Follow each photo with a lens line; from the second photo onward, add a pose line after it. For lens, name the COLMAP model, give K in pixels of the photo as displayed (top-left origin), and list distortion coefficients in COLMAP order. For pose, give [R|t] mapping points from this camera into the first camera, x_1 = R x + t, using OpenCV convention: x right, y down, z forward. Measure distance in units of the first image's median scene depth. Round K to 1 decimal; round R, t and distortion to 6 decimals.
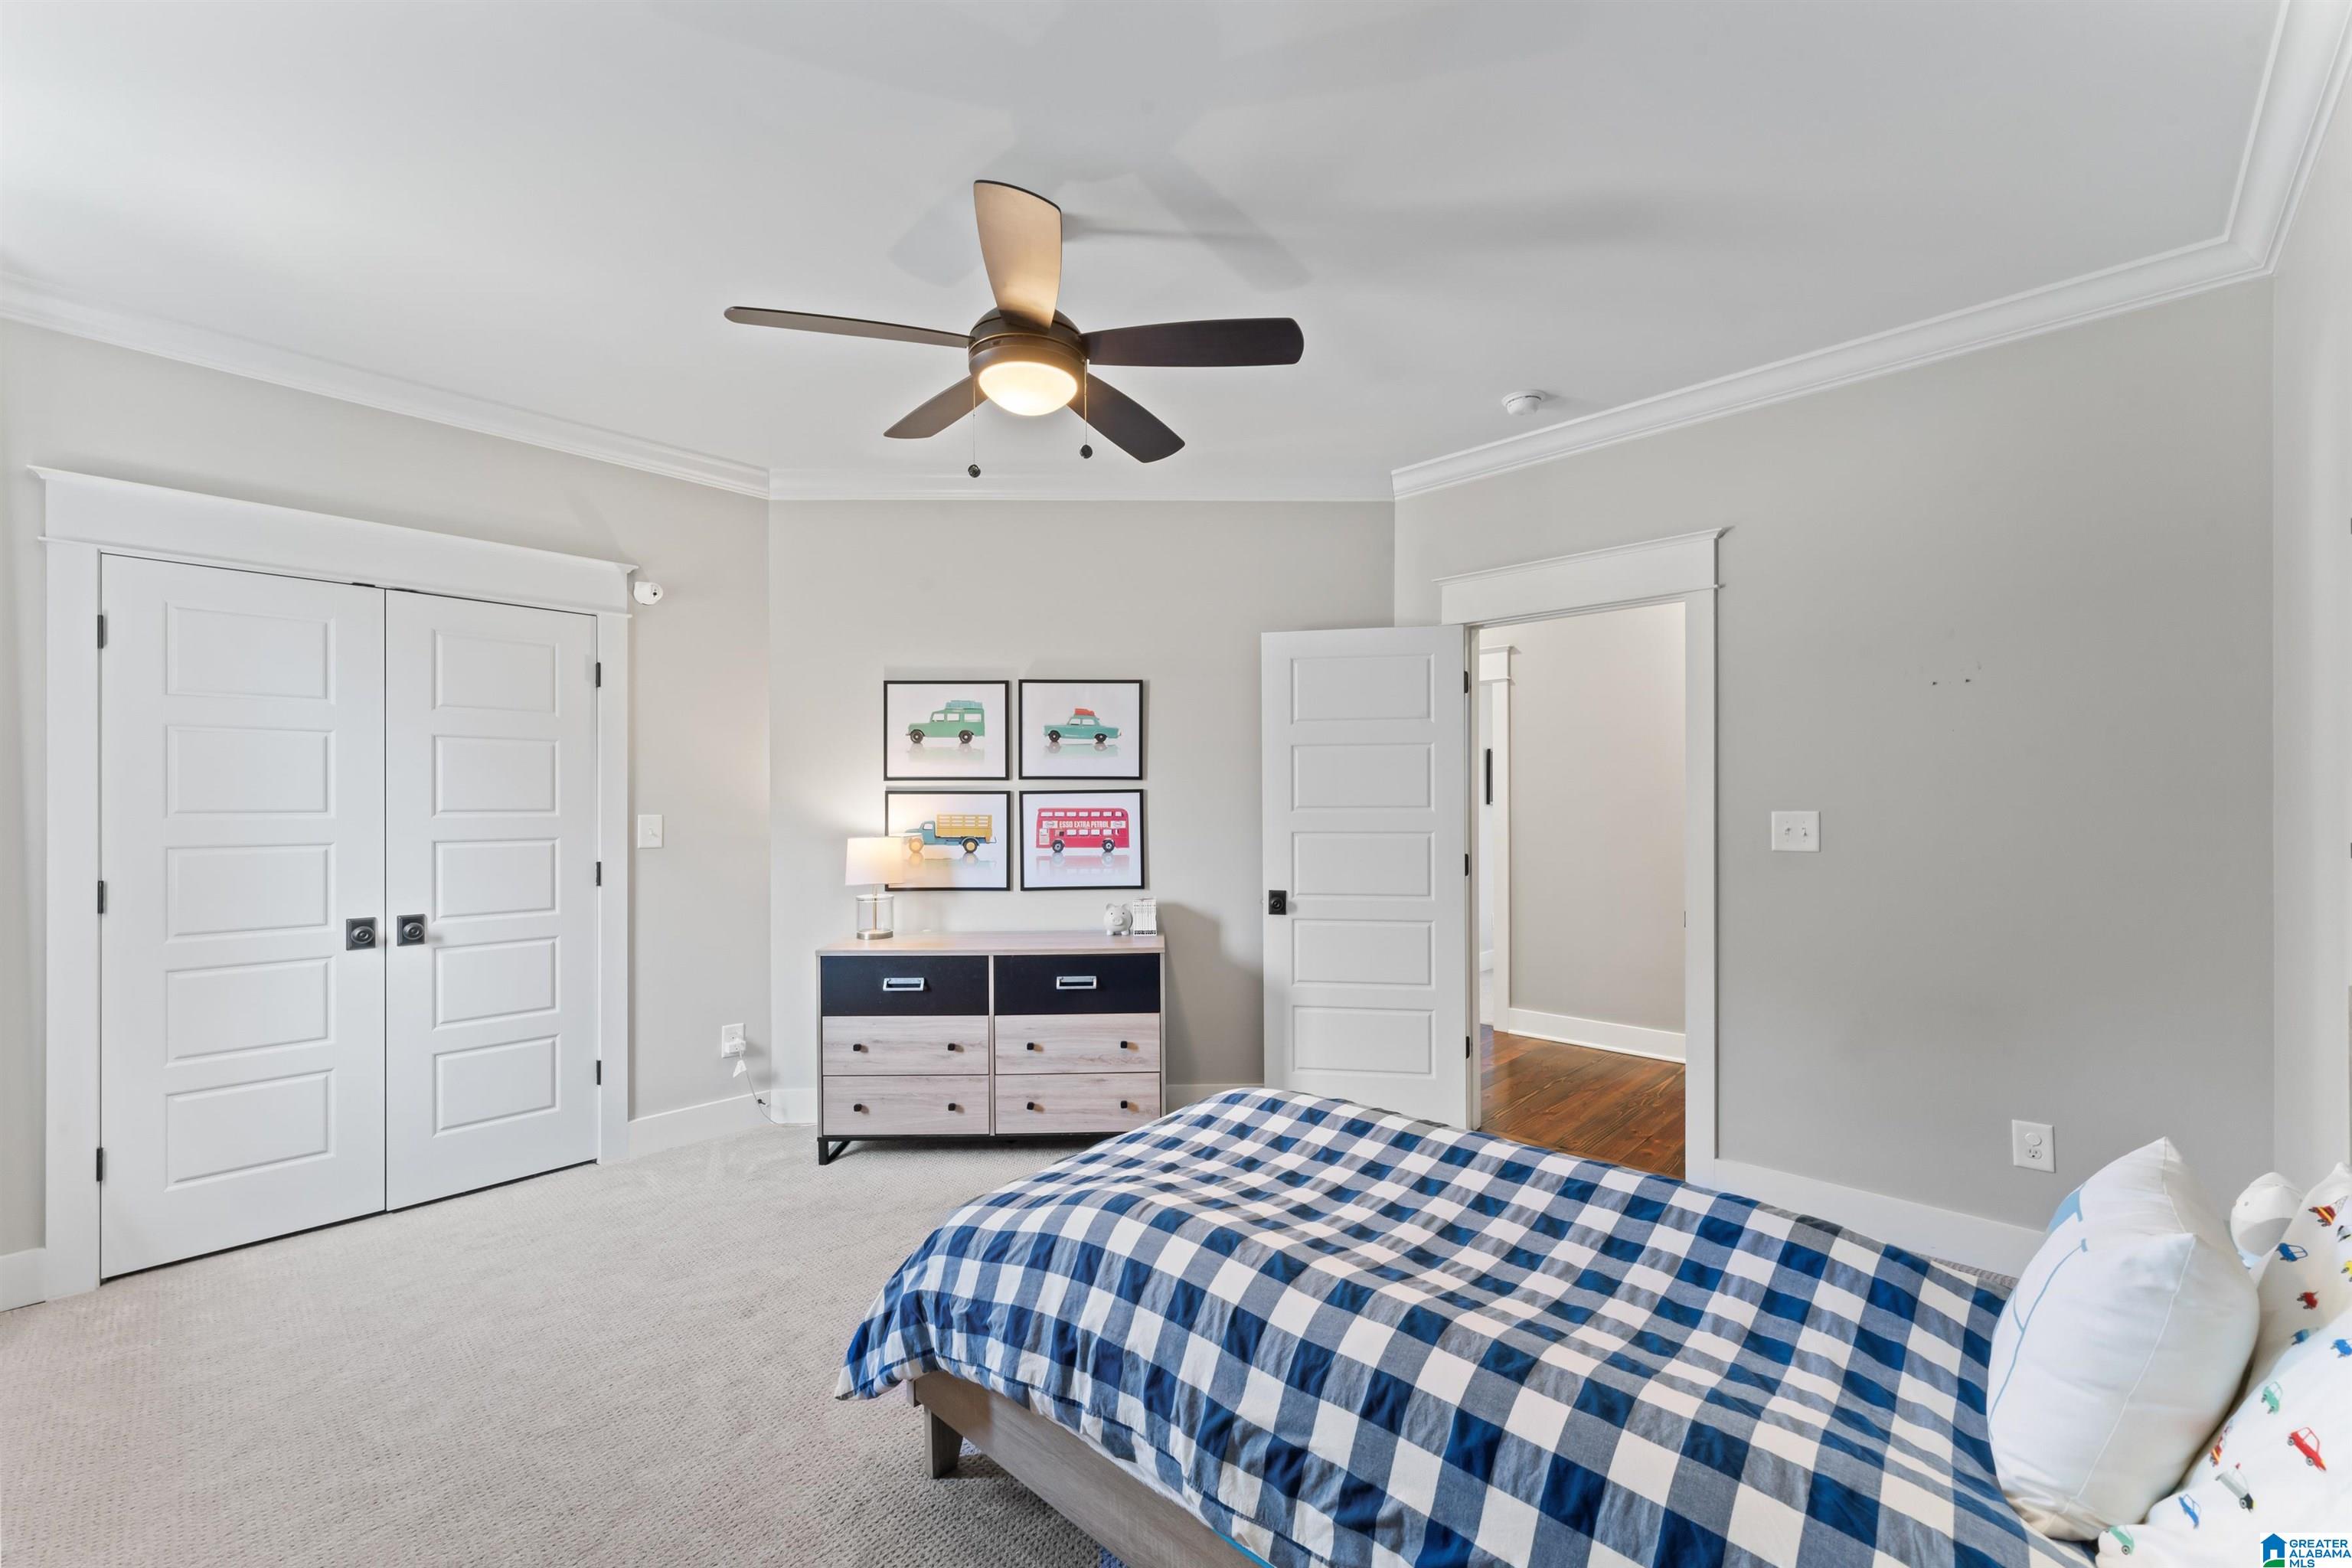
lens RADIAL K [[928.3, 0, 1175.0], [0, 928.3, 799.2], [0, 0, 1]] dist [-0.003265, -0.000043]
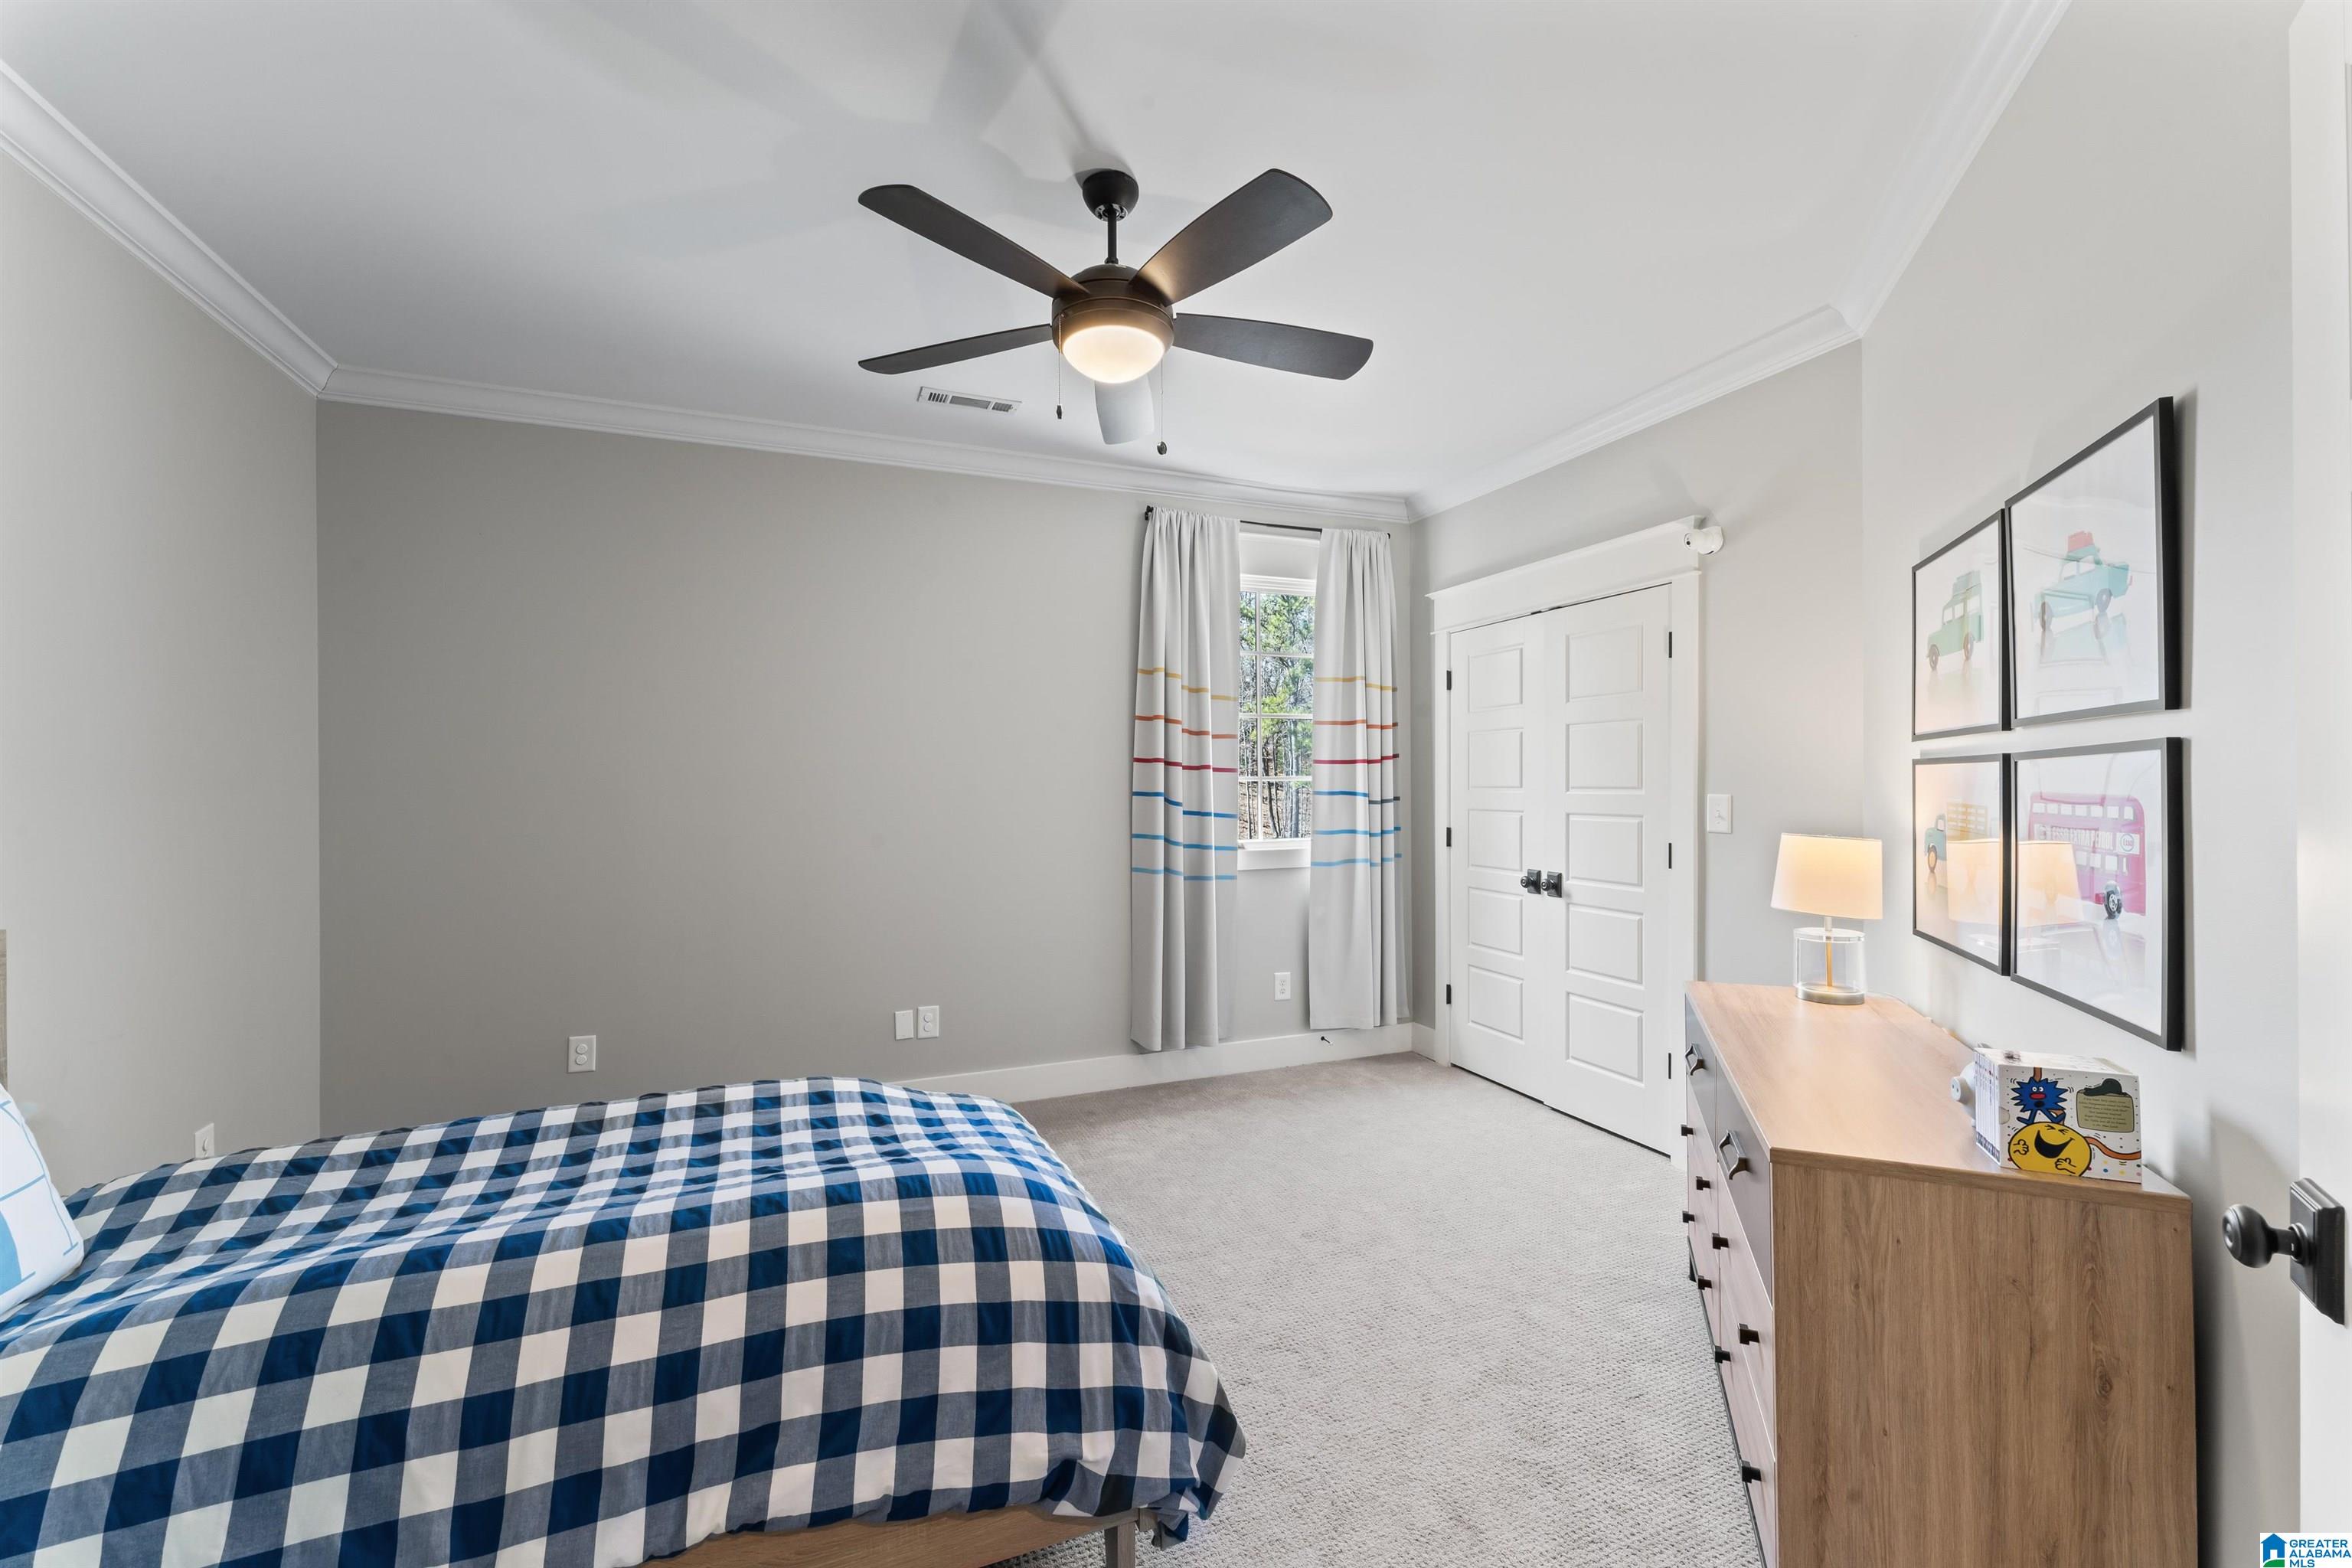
lens RADIAL K [[928.3, 0, 1175.3], [0, 928.3, 781.1], [0, 0, 1]] dist [-0.003265, -0.000043]
pose [[-0.398739, 0.003141, -0.917059, 0.442918], [0.013066, 0.999912, -0.002257, 0.000139], [0.916971, -0.012882, -0.398745, 0.910265]]
